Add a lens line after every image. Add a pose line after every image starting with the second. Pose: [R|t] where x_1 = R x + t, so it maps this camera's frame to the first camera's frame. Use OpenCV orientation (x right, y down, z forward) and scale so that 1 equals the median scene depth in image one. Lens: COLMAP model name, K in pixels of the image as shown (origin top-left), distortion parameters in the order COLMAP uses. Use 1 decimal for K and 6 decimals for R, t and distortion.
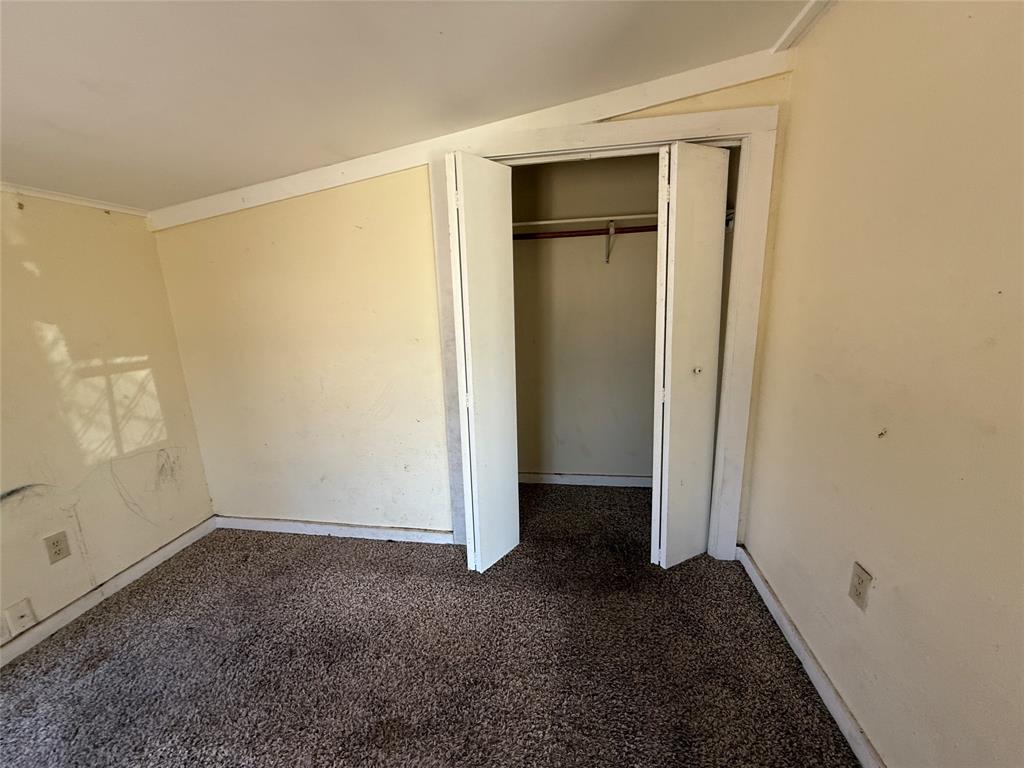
lens RADIAL K [[408.1, 0, 514.2], [0, 408.1, 385.4], [0, 0, 1]] dist [-0.002132, 0.000756]
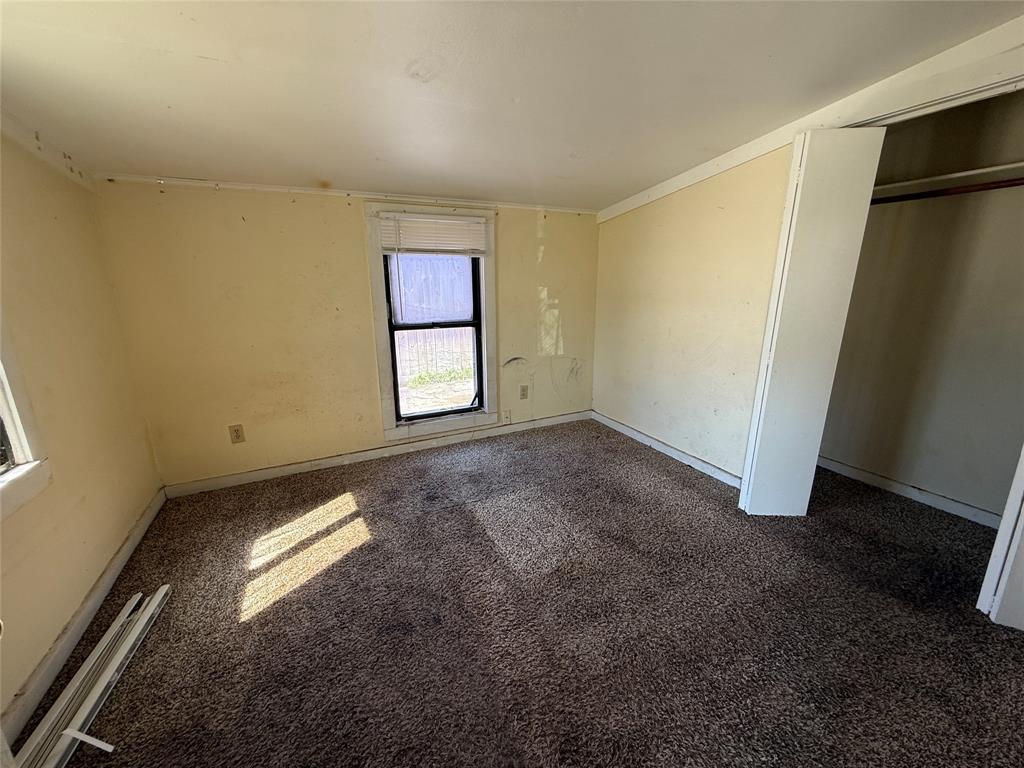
lens RADIAL K [[408.1, 0, 509.6], [0, 408.1, 379.7], [0, 0, 1]] dist [-0.002132, 0.000756]
pose [[0.573437, 0.223282, -0.788235, 0.348761], [-0.184075, 0.972658, 0.141610, 0.062677], [0.798302, 0.063890, 0.598859, -0.221326]]
